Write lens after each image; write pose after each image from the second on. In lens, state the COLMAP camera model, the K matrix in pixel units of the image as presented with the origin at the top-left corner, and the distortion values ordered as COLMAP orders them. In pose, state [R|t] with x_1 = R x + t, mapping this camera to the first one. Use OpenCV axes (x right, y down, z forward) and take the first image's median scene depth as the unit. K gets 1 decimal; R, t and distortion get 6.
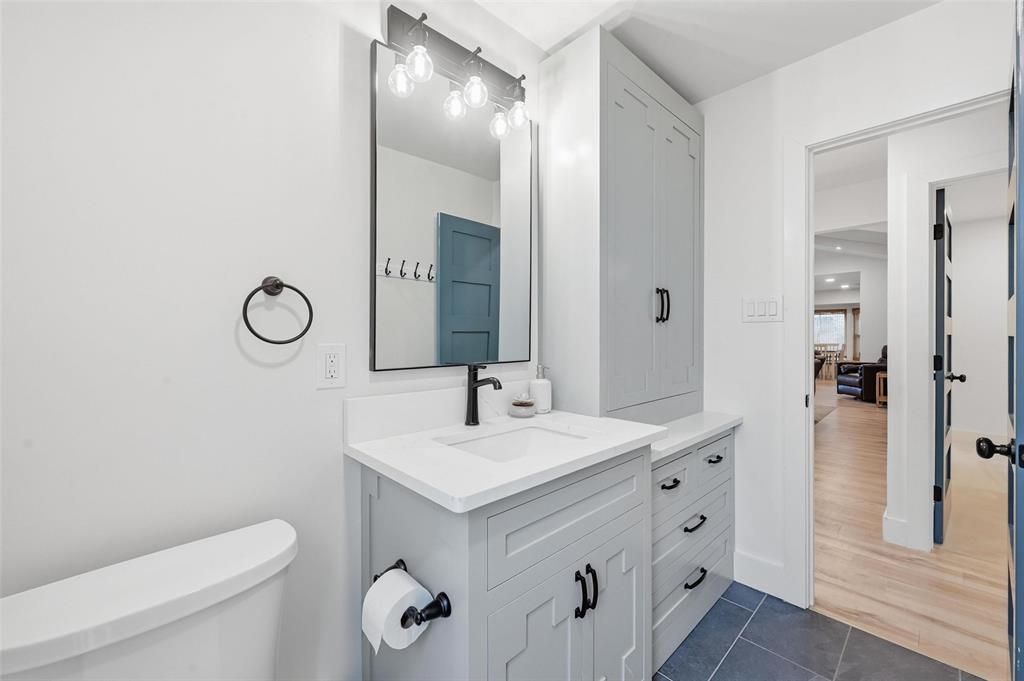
lens RADIAL K [[405.5, 0, 518.5], [0, 405.5, 332.7], [0, 0, 1]] dist [0.002332, -0.000552]
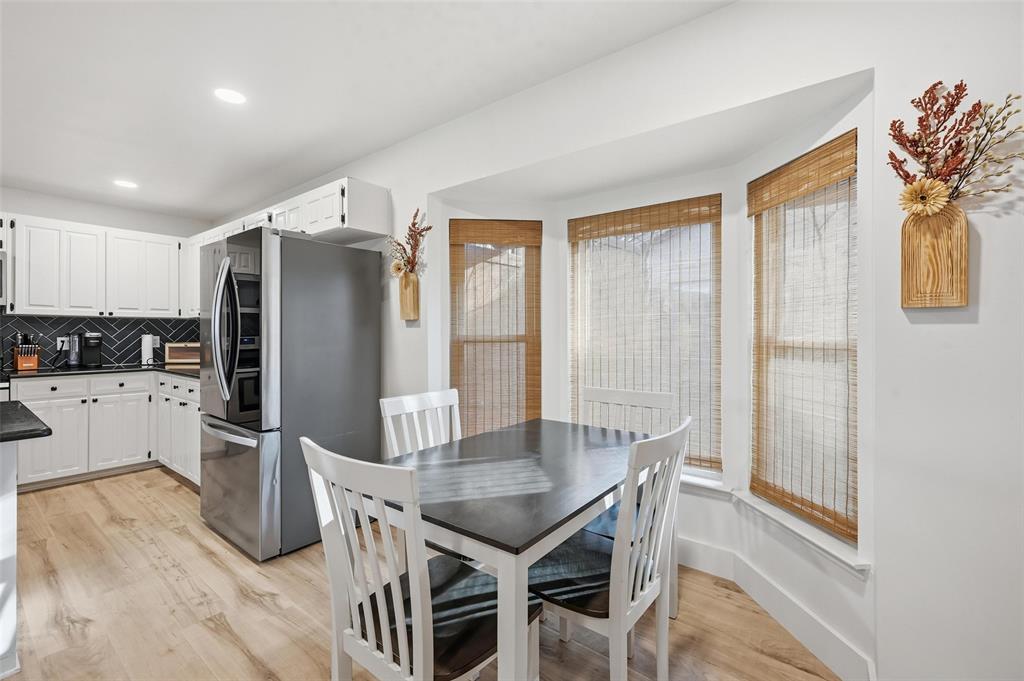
lens RADIAL K [[440.7, 0, 508.7], [0, 440.7, 332.4], [0, 0, 1]] dist [-0.006247, 0.002125]
pose [[0.988663, 0.009748, 0.149832, 0.812228], [-0.009493, 0.999952, -0.002416, 0.001789], [-0.149848, 0.000966, 0.988708, 0.972955]]
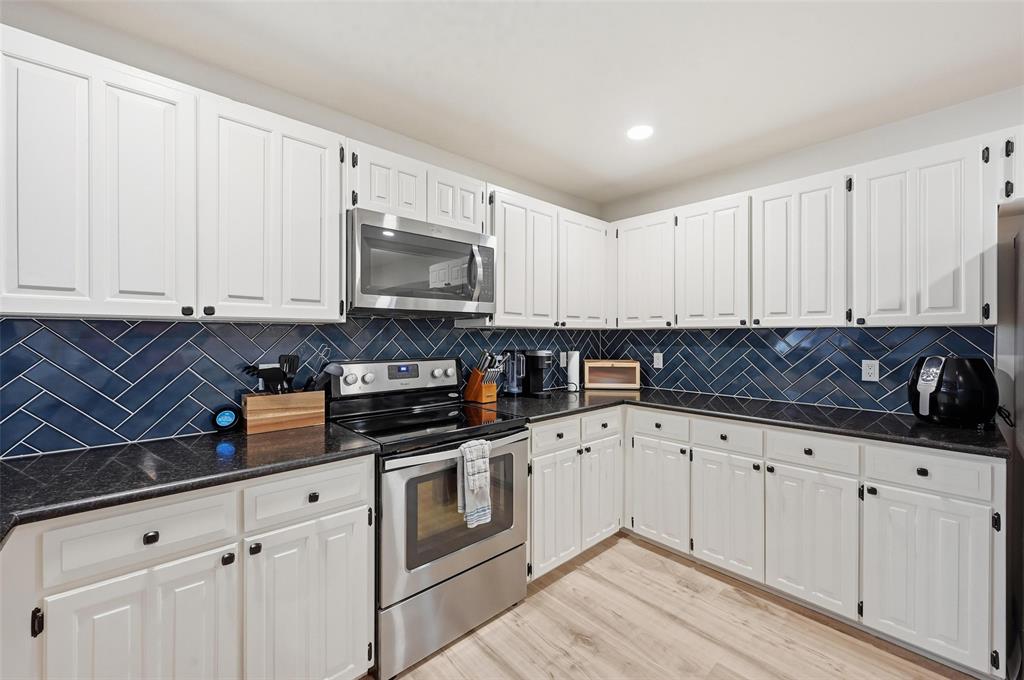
lens RADIAL K [[405.5, 0, 509.4], [0, 405.5, 335.0], [0, 0, 1]] dist [0.002332, -0.000552]
pose [[0.999867, 0.009948, -0.012952, 0.499581], [-0.009983, 0.999947, -0.002645, -0.004035], [0.012925, 0.002774, 0.999913, 1.142614]]
